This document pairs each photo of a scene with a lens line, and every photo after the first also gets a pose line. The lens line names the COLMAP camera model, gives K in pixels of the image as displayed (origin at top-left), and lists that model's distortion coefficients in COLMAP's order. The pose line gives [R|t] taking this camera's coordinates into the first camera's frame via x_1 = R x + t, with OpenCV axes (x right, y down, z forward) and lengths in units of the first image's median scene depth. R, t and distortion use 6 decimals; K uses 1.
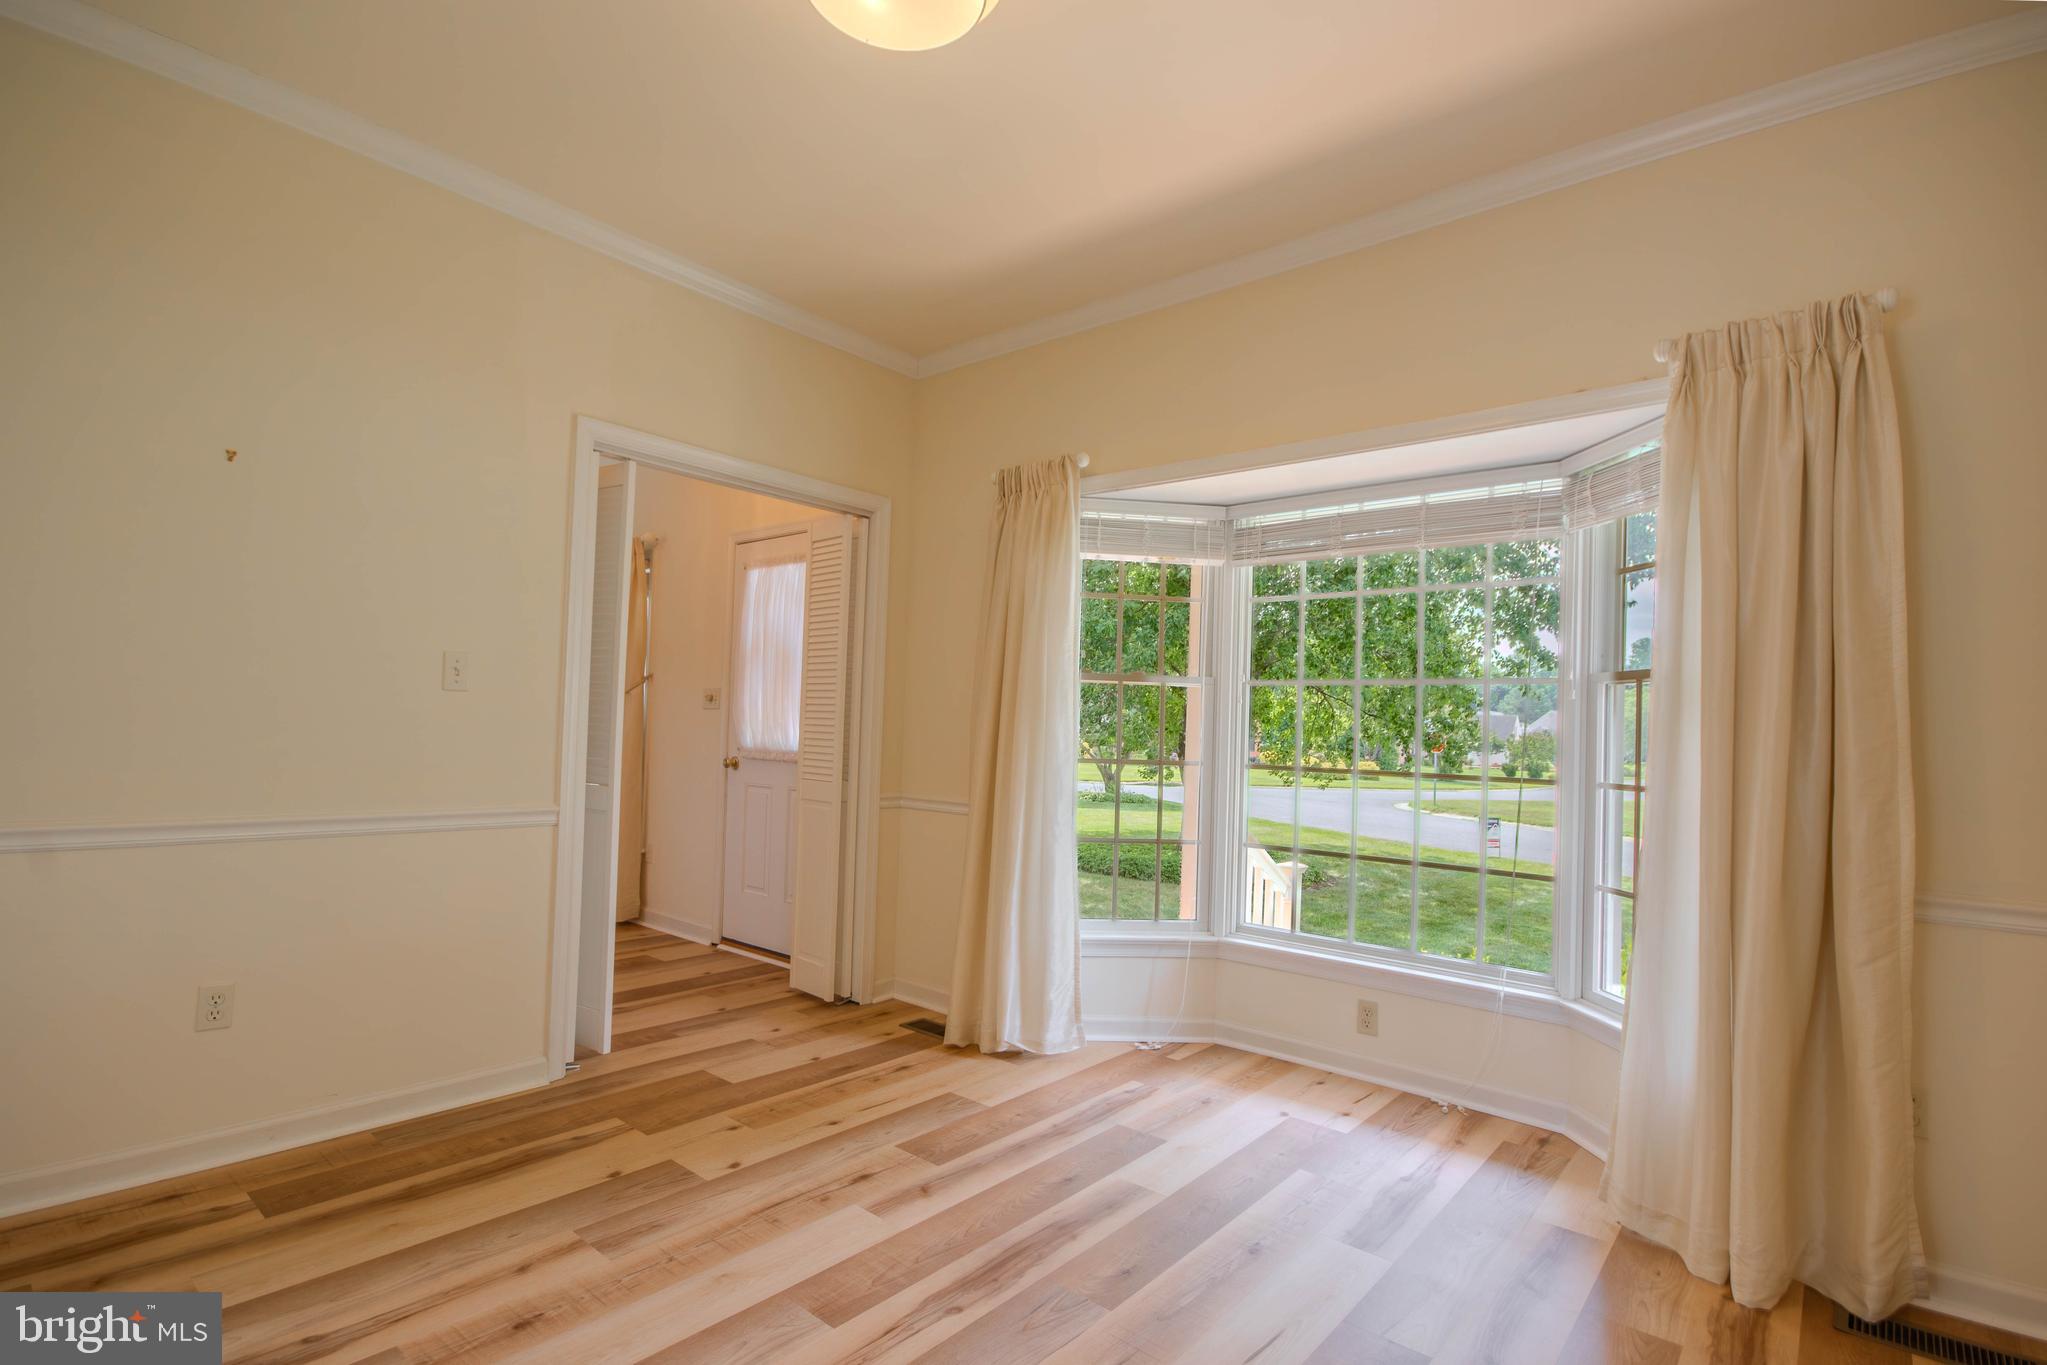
lens RADIAL K [[941.2, 0, 1024.4], [0, 941.2, 713.6], [0, 0, 1]] dist [-0.000689, -0.000602]
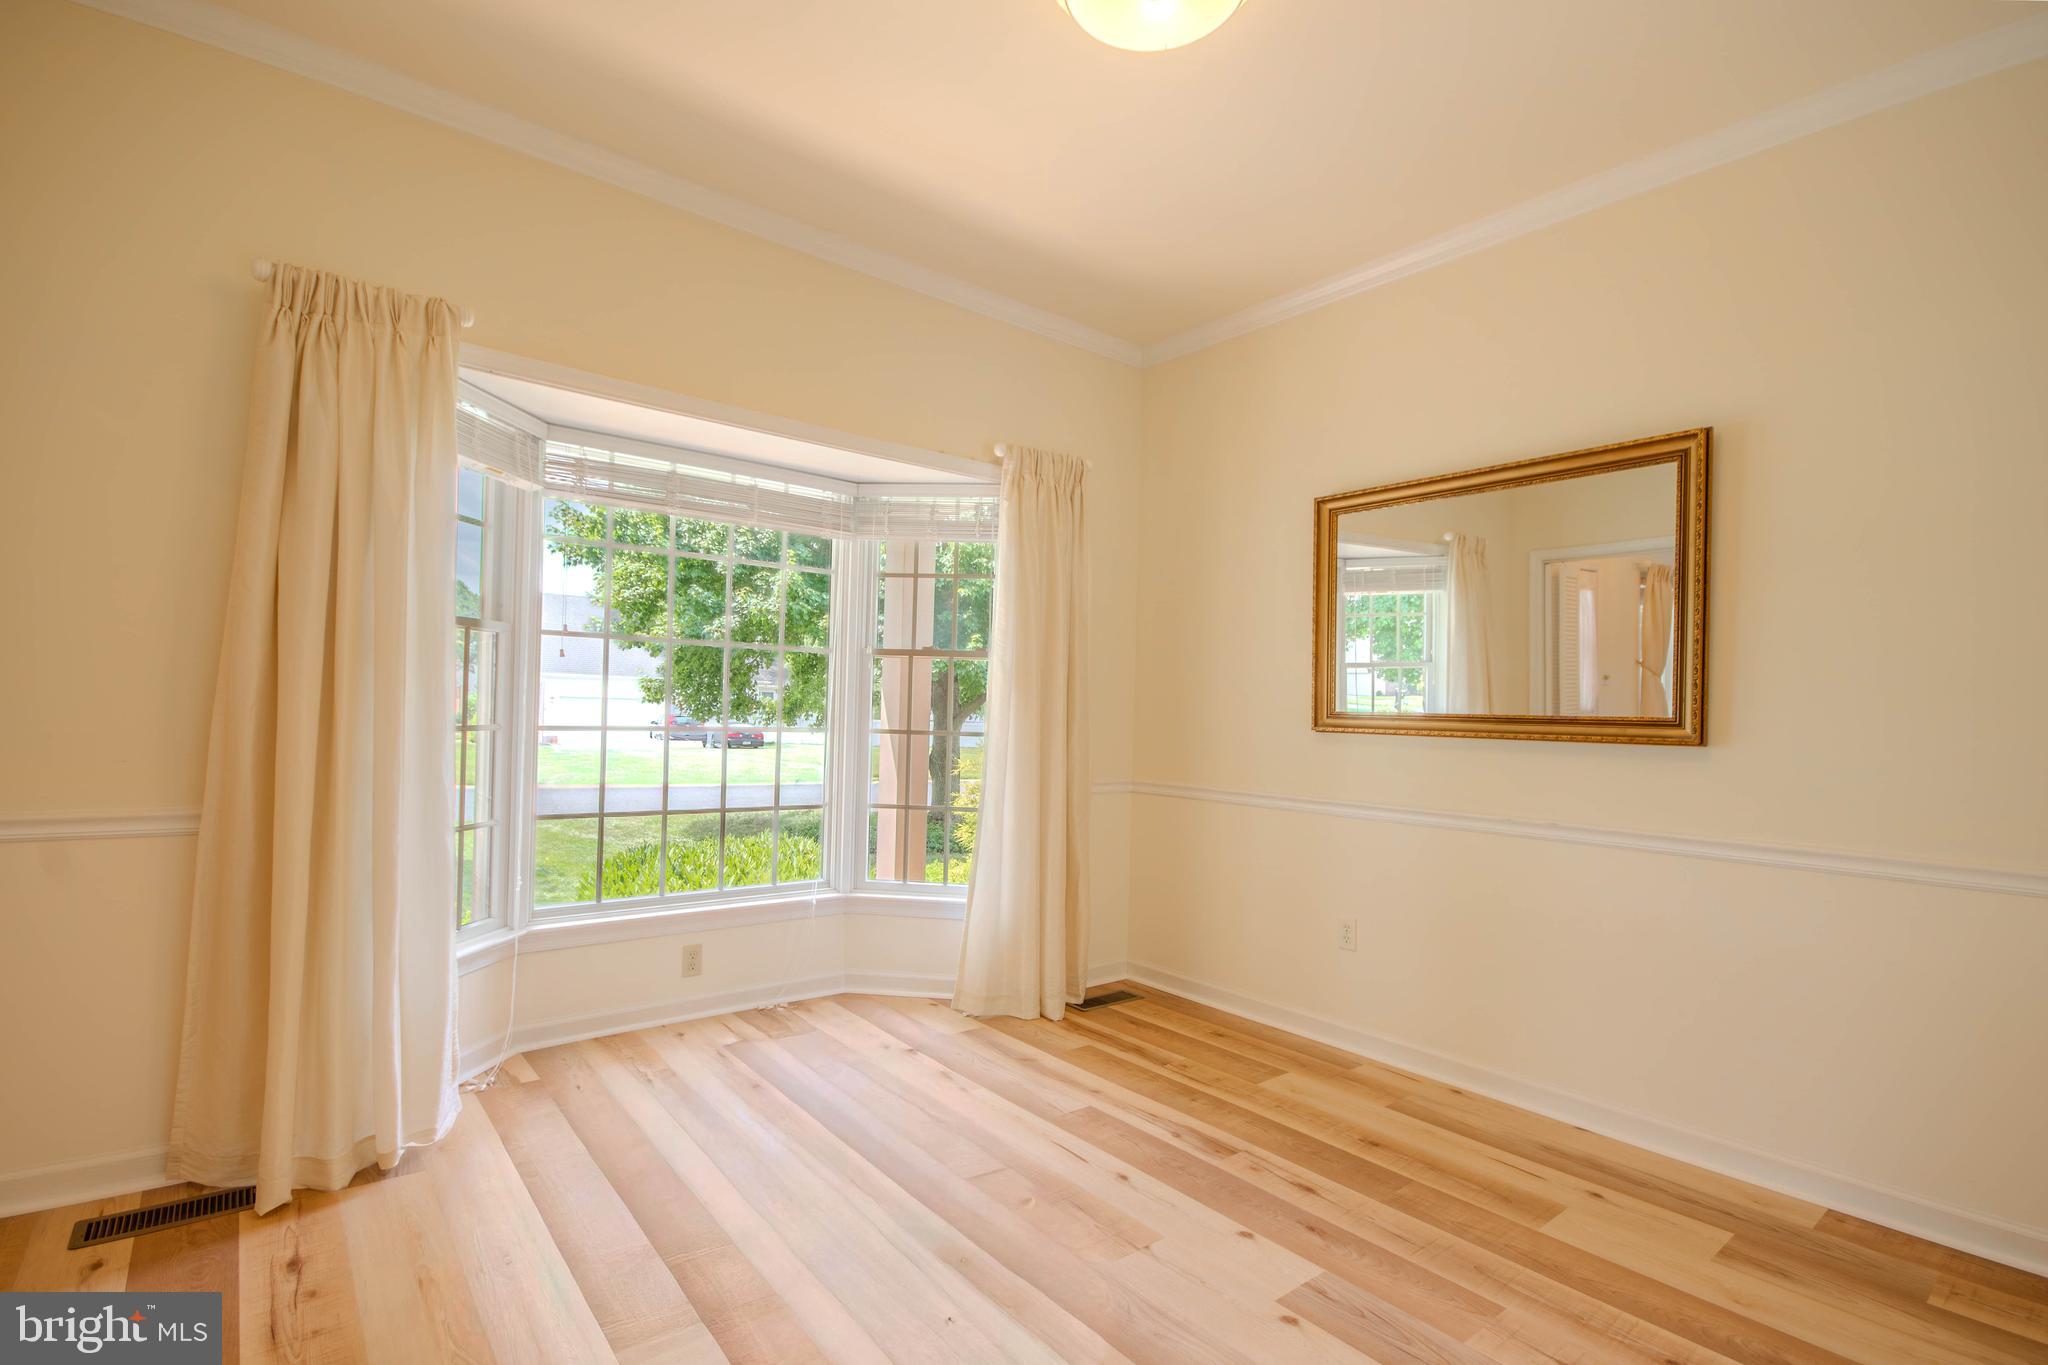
lens RADIAL K [[941.6, 0, 1024.9], [0, 941.6, 713.7], [0, 0, 1]] dist [-0.000689, -0.000602]
pose [[0.206536, -0.032239, 0.977908, -0.595157], [-0.043163, 0.998184, 0.042024, -0.014608], [-0.977486, -0.050889, 0.204770, 0.440770]]
